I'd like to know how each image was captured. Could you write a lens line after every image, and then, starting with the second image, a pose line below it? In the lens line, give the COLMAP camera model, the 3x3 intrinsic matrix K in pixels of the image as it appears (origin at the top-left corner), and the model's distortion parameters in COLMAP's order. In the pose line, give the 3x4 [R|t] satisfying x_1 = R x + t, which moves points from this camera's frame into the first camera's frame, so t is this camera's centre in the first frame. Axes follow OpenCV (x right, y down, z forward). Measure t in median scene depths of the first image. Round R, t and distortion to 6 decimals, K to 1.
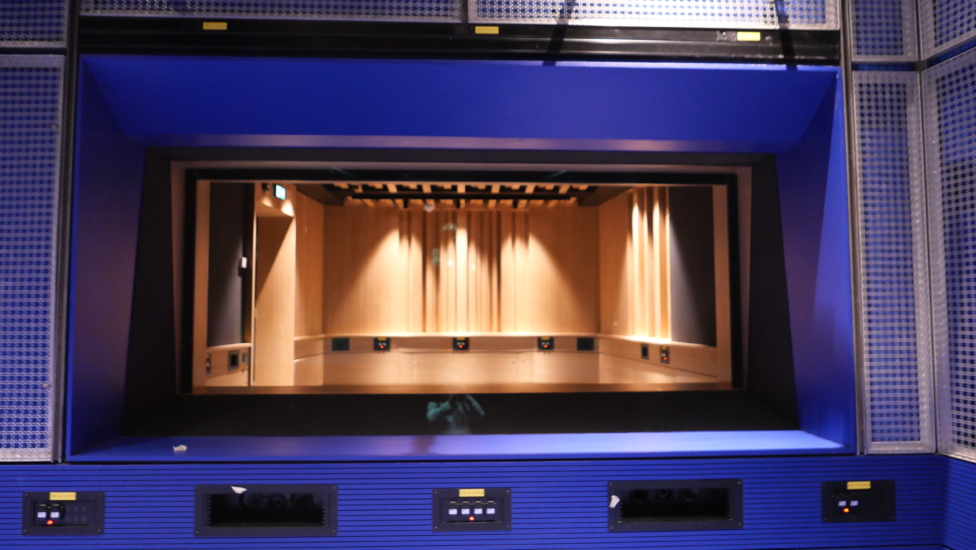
lens RADIAL K [[659.2, 0, 488.0], [0, 659.2, 275.0], [0, 0, 1]] dist [-0.023912, 0.006521]
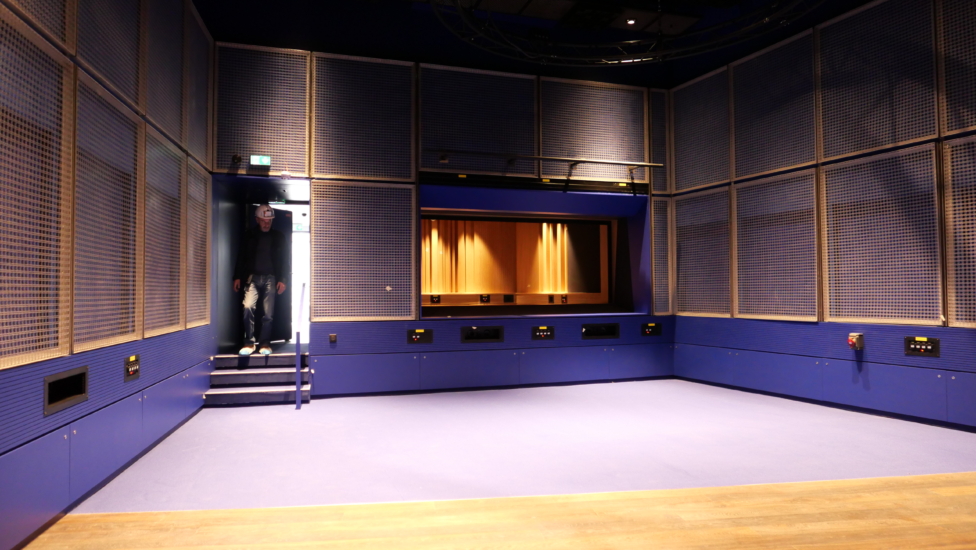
lens RADIAL K [[659.2, 0, 488.0], [0, 659.2, 275.0], [0, 0, 1]] dist [-0.023912, 0.006521]
pose [[0.962432, 0.003144, 0.271505, -1.075971], [-0.011094, 0.999553, 0.027752, -0.011506], [-0.271297, -0.029722, 0.962037, -1.869893]]
